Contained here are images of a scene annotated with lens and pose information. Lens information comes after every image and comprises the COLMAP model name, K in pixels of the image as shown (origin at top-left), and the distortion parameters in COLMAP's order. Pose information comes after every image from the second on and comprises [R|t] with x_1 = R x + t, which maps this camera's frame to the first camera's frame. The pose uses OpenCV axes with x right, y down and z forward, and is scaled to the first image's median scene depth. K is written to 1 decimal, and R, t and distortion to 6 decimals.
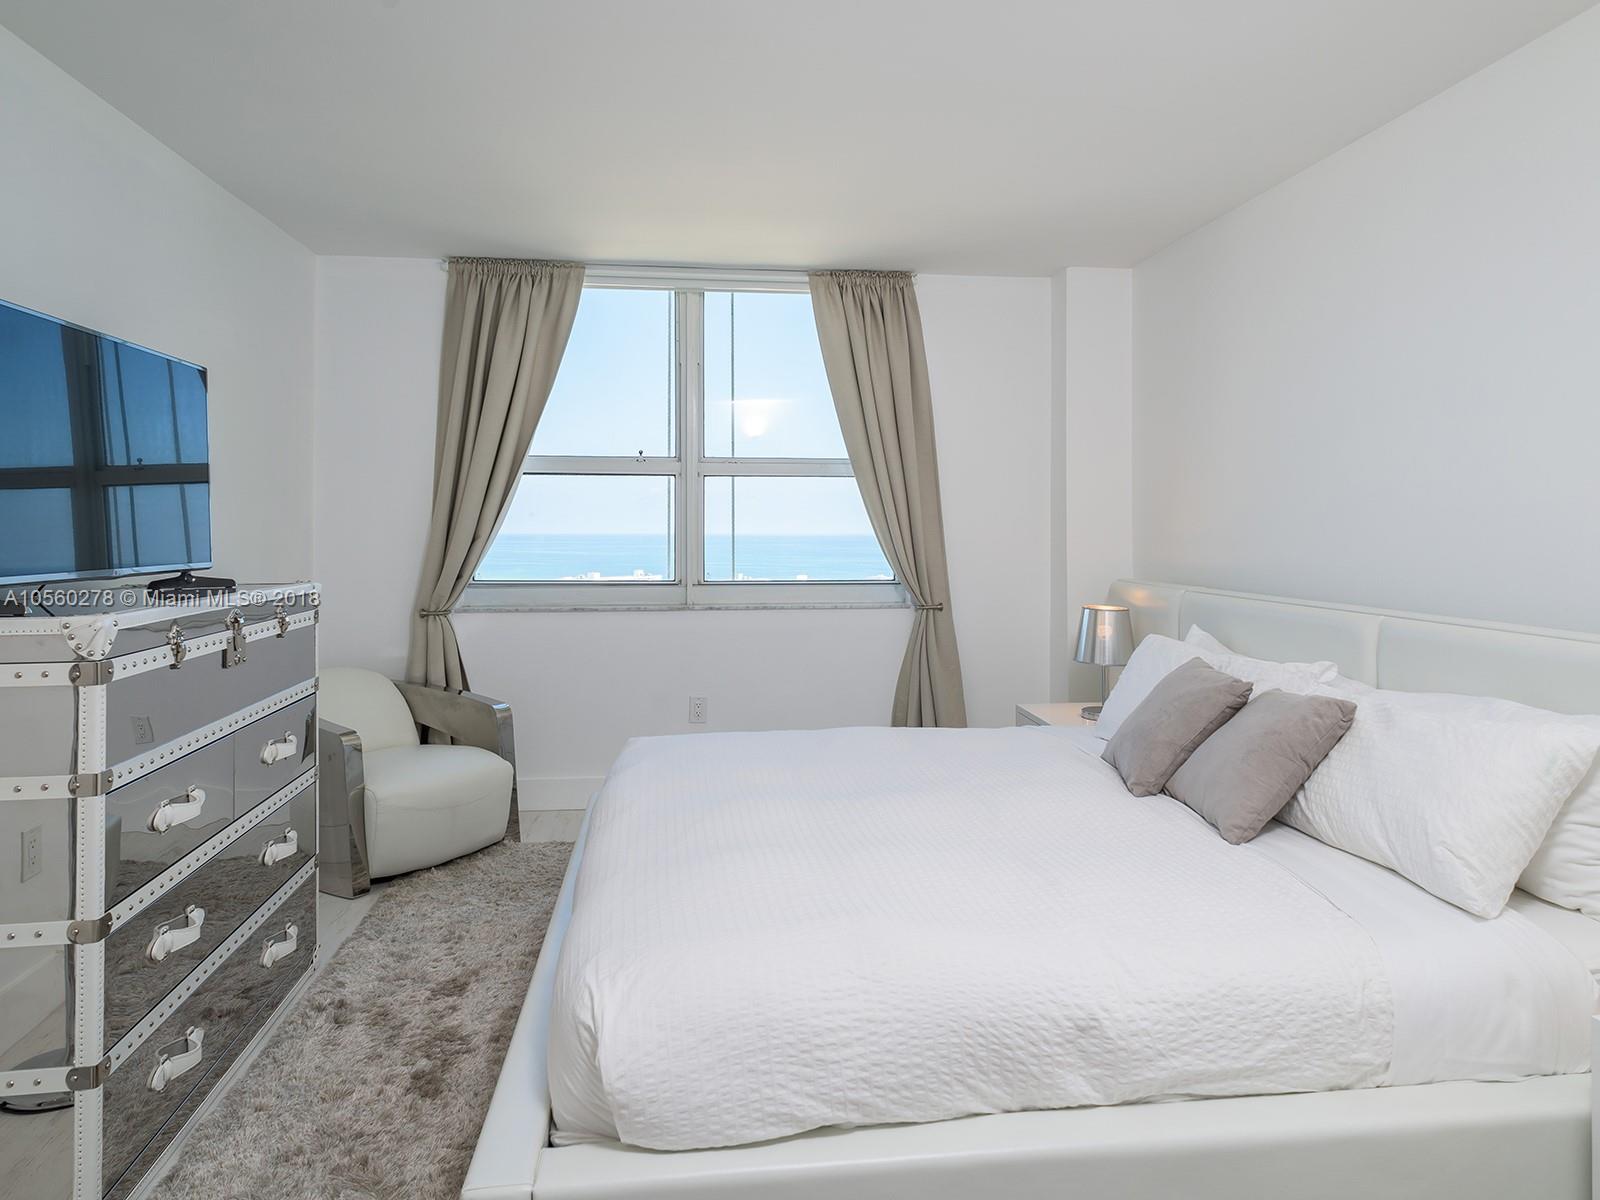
lens RADIAL K [[1017.1, 0, 808.5], [0, 1017.1, 546.1], [0, 0, 1]] dist [0.028579, -0.015686]
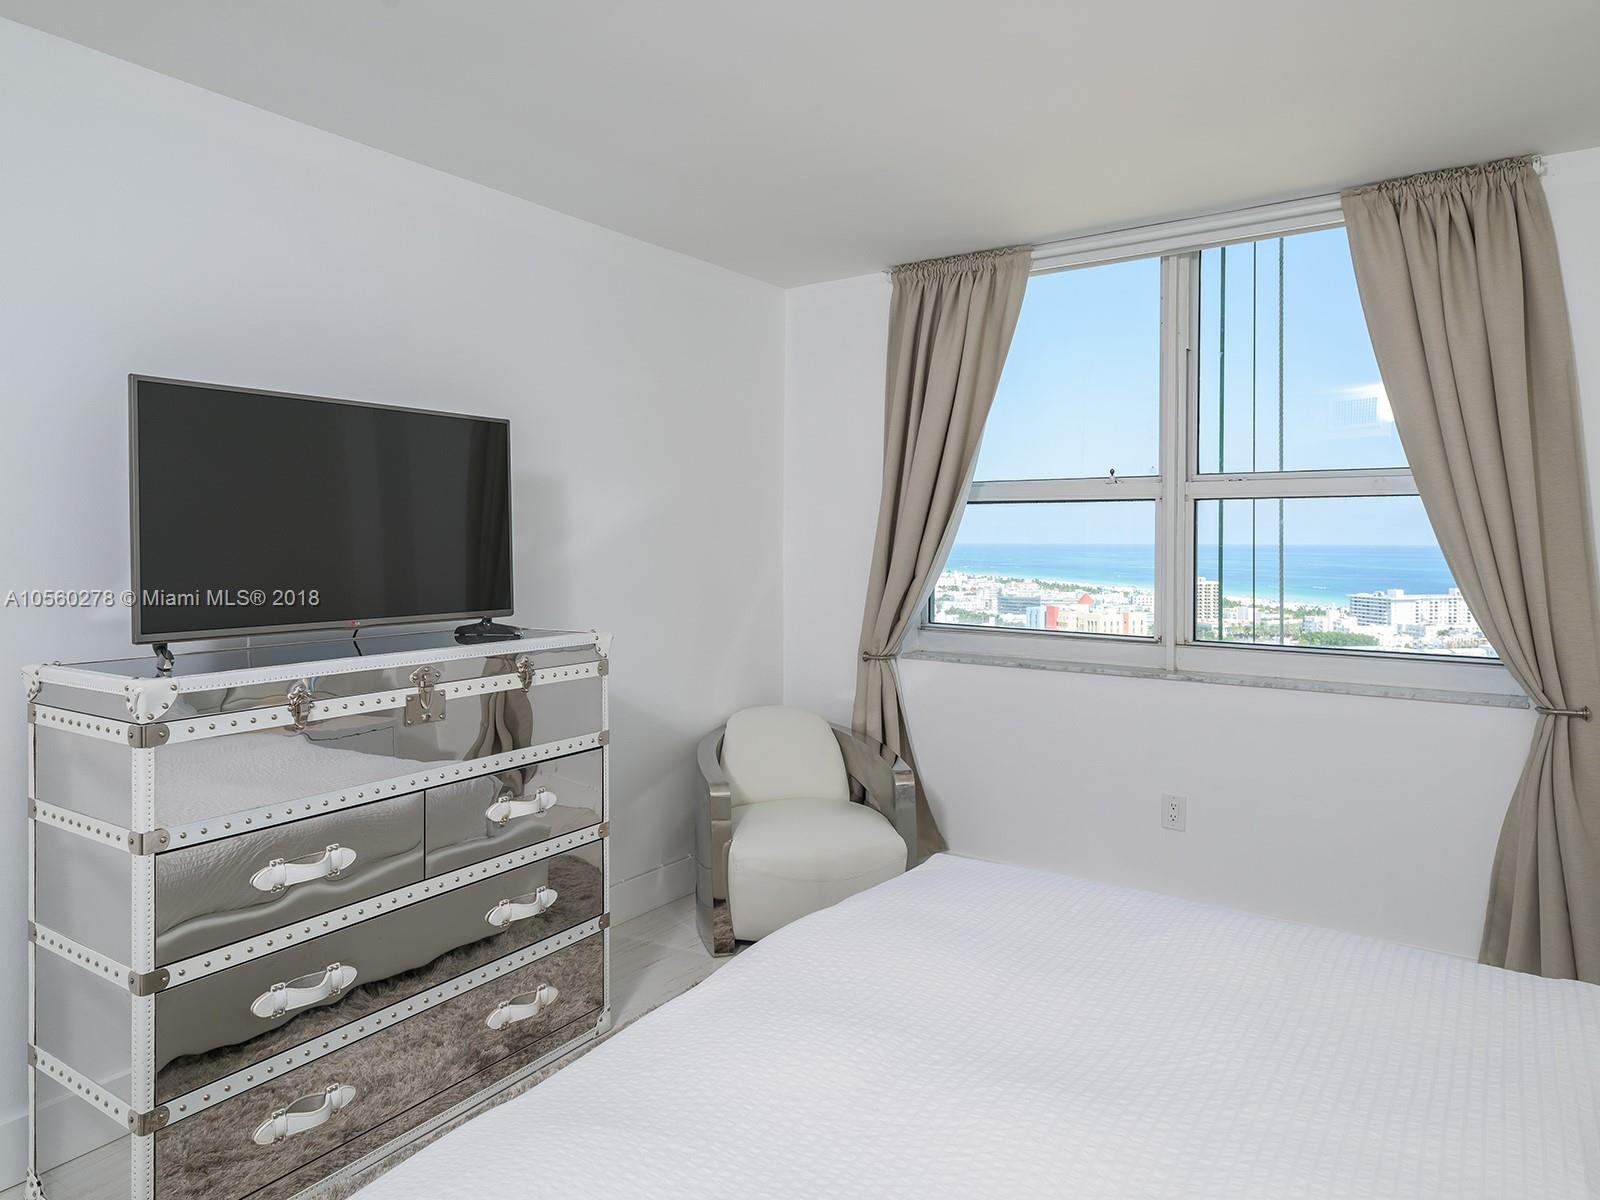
lens RADIAL K [[1017.1, 0, 817.8], [0, 1017.1, 562.1], [0, 0, 1]] dist [0.028579, -0.015686]
pose [[0.749203, 0.018477, -0.662082, 0.209736], [-0.014589, 0.999829, 0.011394, -0.030970], [0.662179, 0.001122, 0.749345, 0.287974]]
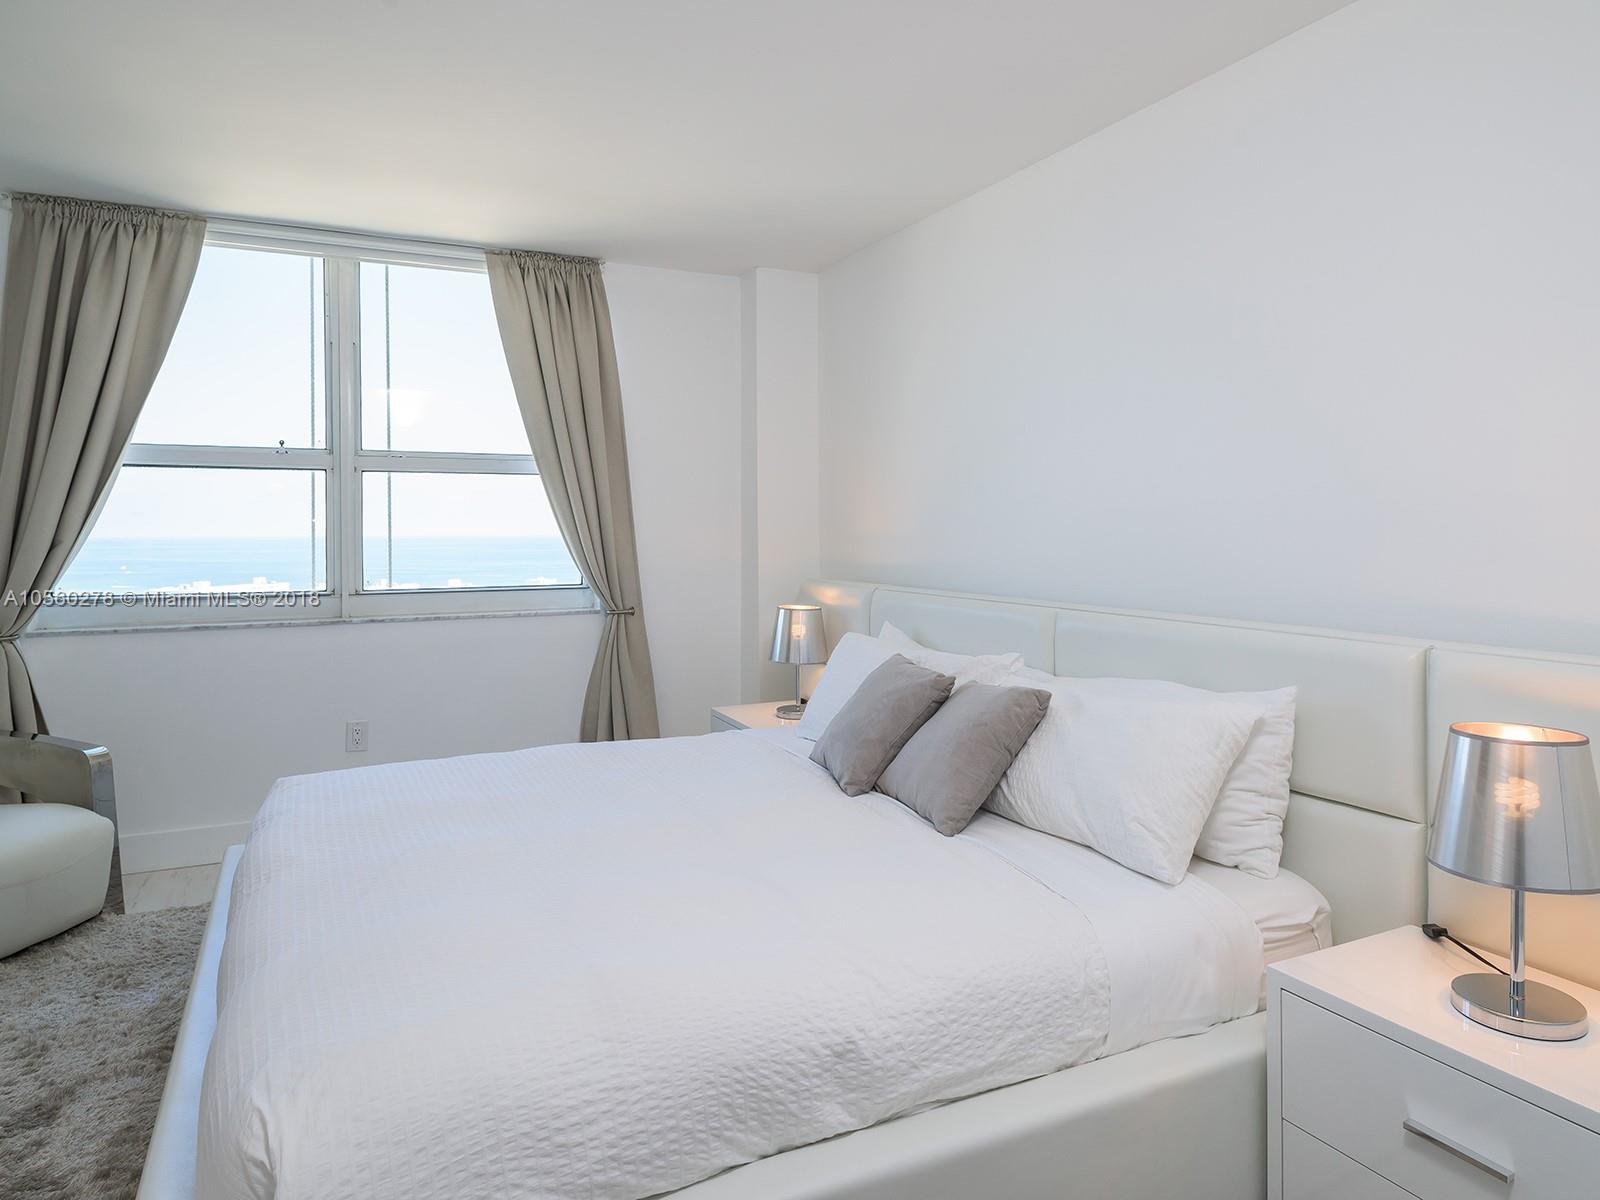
lens RADIAL K [[1017.1, 0, 802.5], [0, 1017.1, 547.6], [0, 0, 1]] dist [0.028579, -0.015686]
pose [[0.948373, -0.009856, 0.317003, -0.025215], [0.009857, 0.999950, 0.001601, -0.000472], [-0.317003, 0.001606, 0.948423, 0.044290]]
